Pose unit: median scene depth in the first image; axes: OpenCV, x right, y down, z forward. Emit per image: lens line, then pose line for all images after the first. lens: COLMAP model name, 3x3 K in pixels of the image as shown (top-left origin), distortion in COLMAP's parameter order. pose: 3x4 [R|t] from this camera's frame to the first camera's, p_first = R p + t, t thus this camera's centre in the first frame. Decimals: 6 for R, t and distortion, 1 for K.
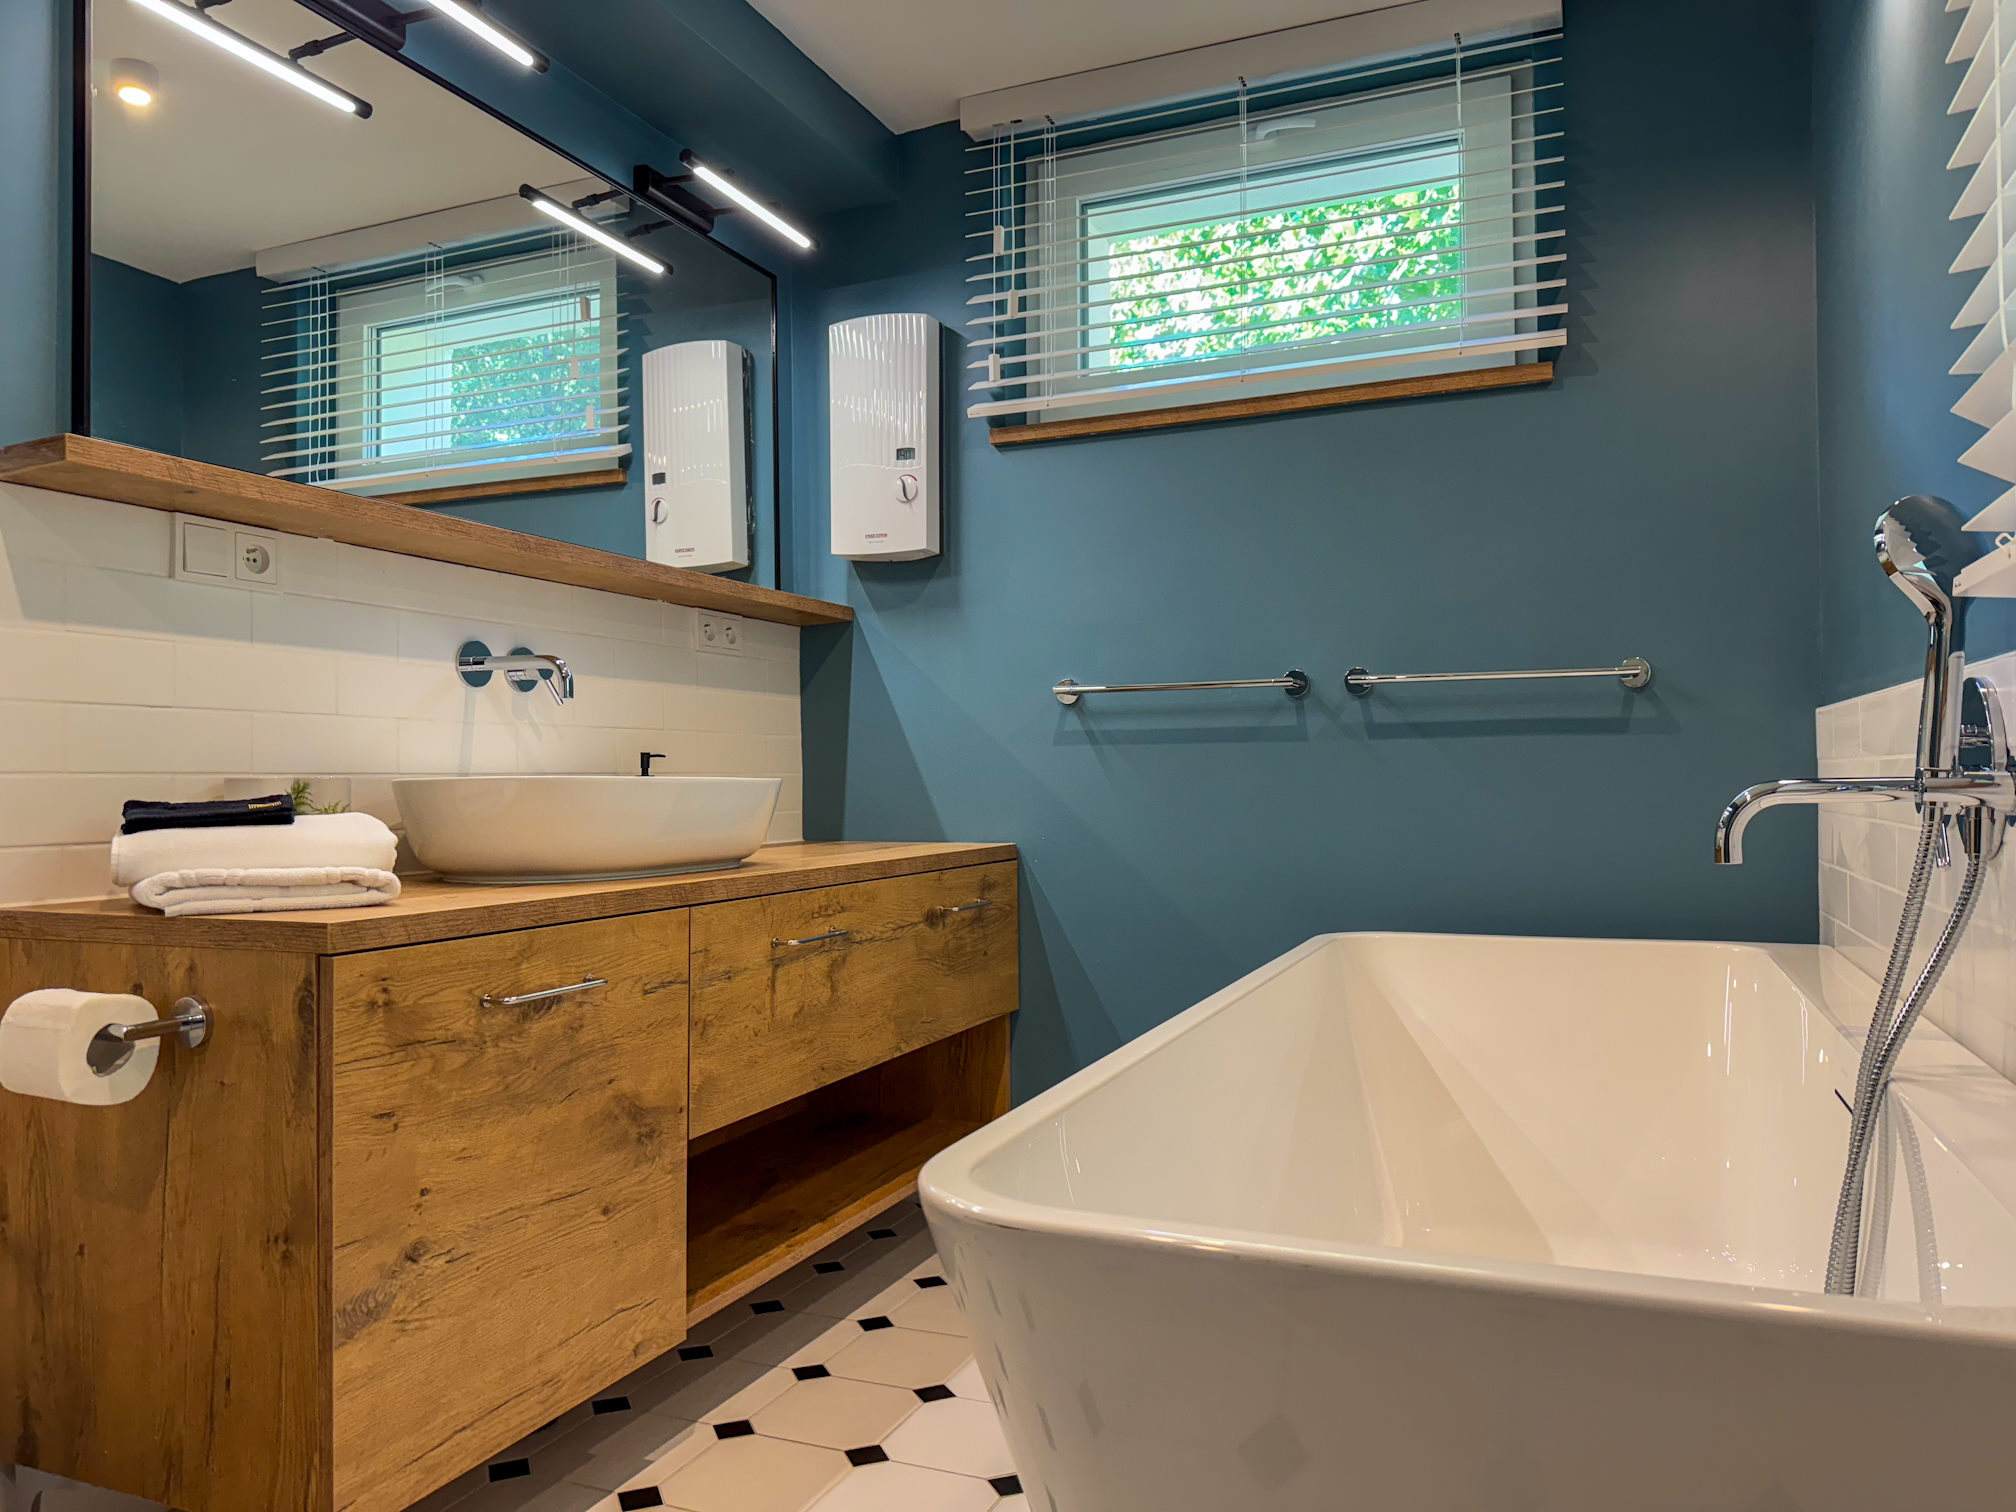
lens RADIAL K [[1412.0, 0, 1004.5], [0, 1412.0, 750.0], [0, 0, 1]] dist [0.077683, -0.231482]
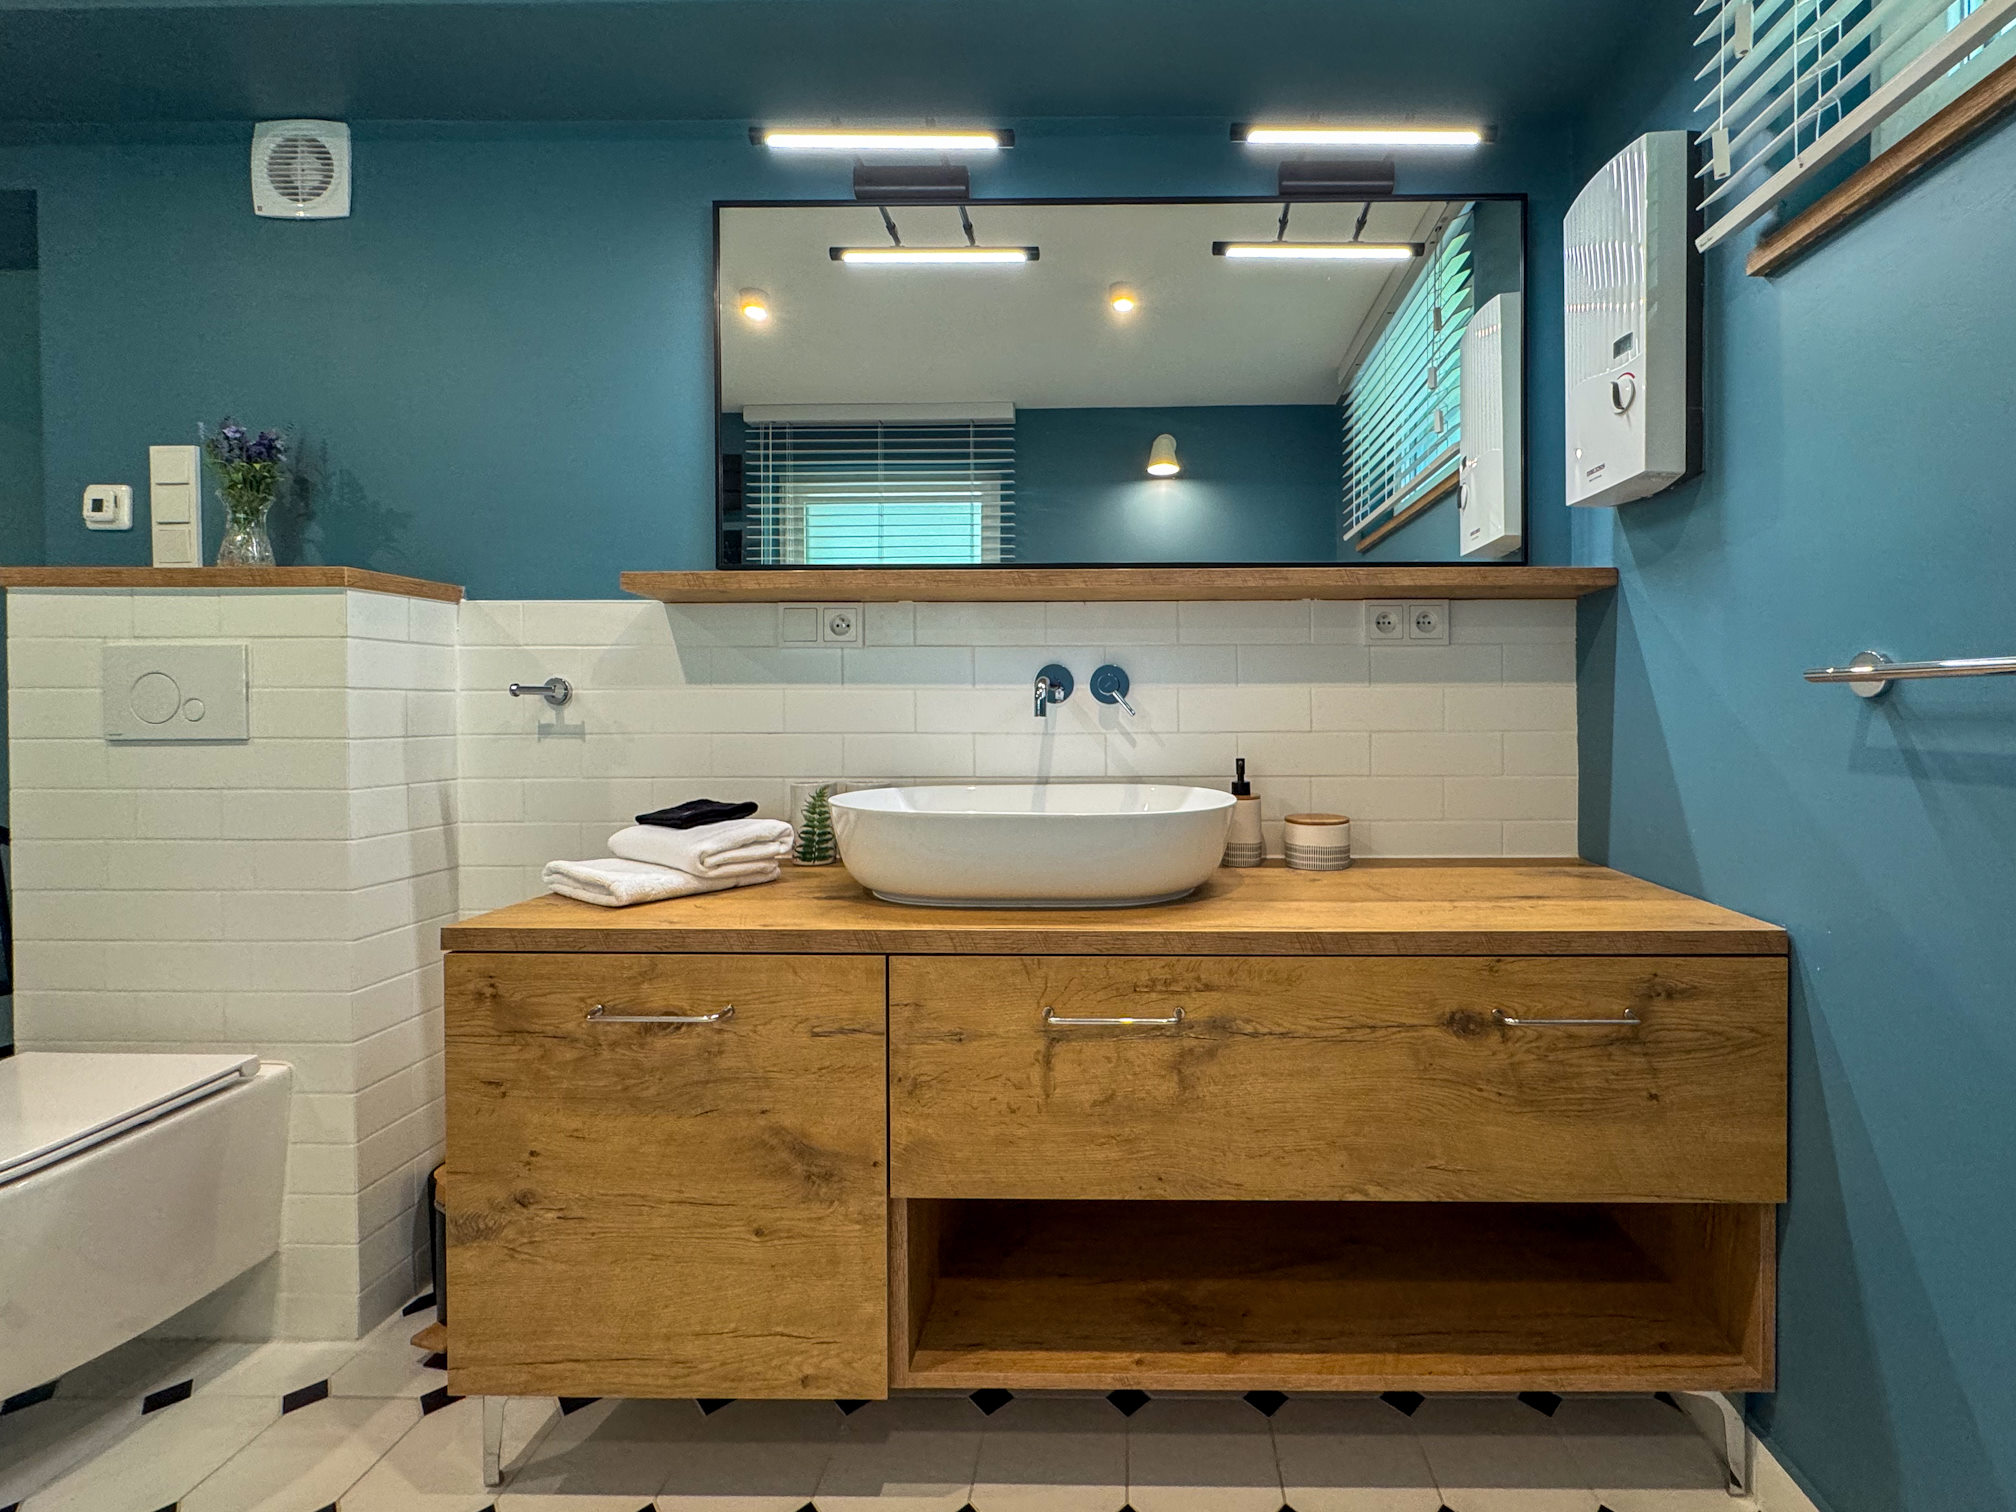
lens RADIAL K [[825.4, 0, 994.6], [0, 825.4, 732.8], [0, 0, 1]] dist [-0.002857, -0.000278]
pose [[0.378205, 0.020032, -0.925505, 0.306697], [0.019964, 0.999357, 0.029789, -0.051897], [0.925507, -0.029743, 0.377562, 0.856448]]
